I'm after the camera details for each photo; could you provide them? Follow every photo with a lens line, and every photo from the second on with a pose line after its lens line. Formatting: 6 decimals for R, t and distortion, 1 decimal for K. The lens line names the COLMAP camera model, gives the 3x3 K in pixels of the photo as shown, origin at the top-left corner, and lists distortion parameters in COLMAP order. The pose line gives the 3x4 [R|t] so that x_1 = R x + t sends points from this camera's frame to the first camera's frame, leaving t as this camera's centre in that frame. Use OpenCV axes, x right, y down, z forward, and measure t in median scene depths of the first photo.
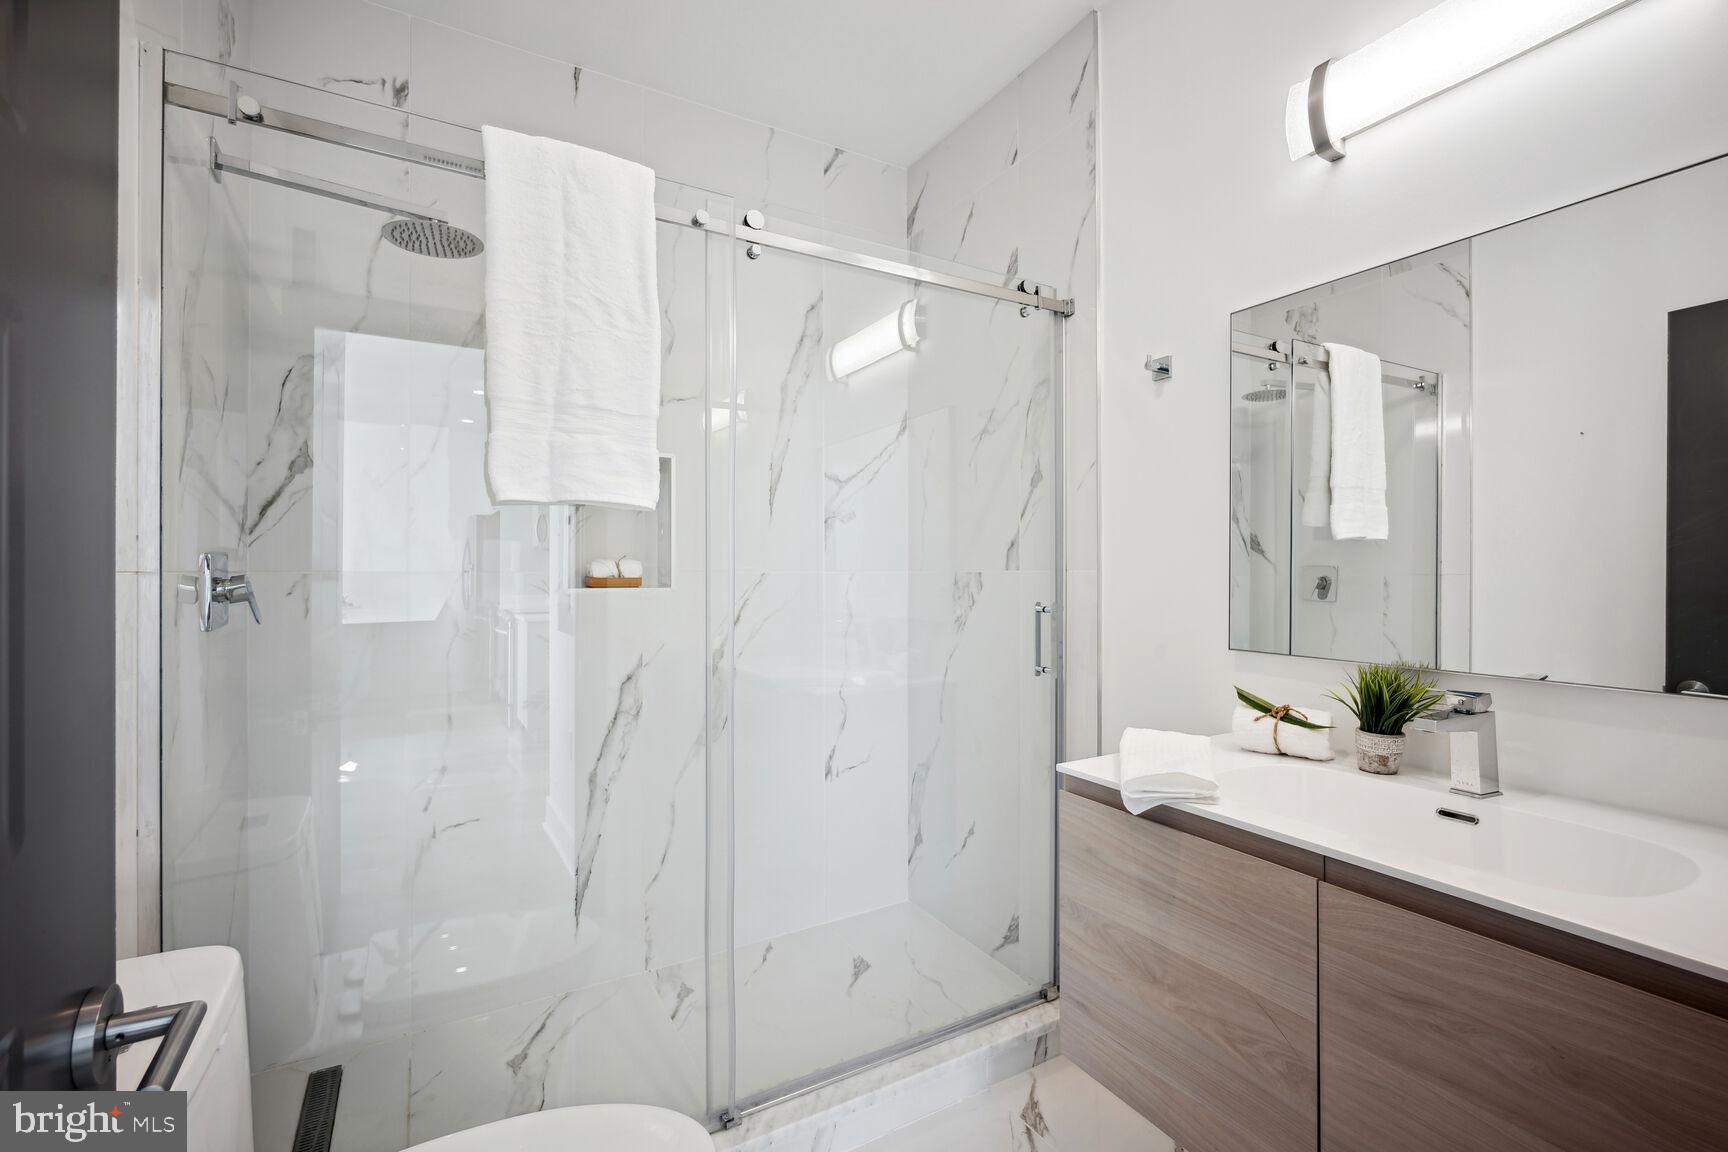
lens RADIAL K [[769.3, 0, 866.6], [0, 769.3, 587.3], [0, 0, 1]] dist [-0.018487, 0.008059]
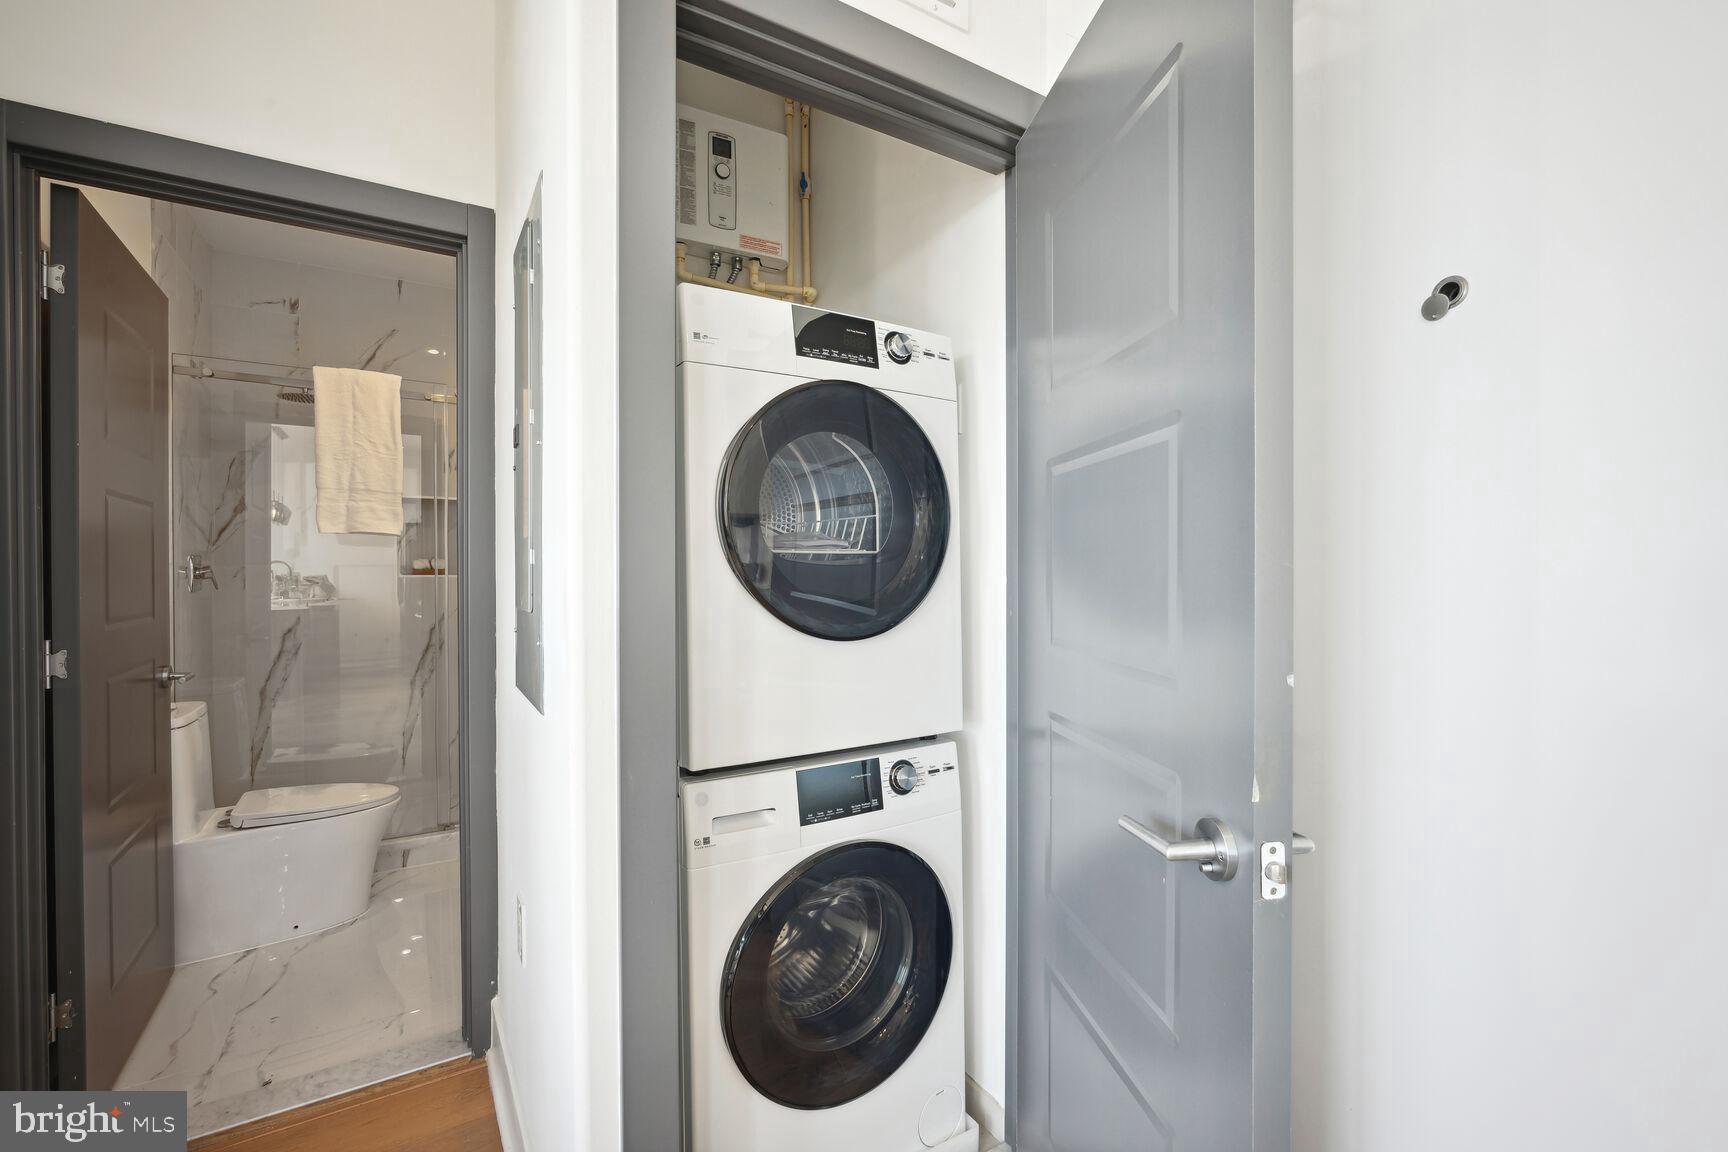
lens RADIAL K [[759.9, 0, 859.9], [0, 759.9, 591.8], [0, 0, 1]] dist [-0.001027, -0.000036]
pose [[0.999881, -0.003163, 0.015106, 0.799906], [0.003089, 0.999983, 0.004862, 0.043823], [-0.015121, -0.004815, 0.999874, -0.948136]]
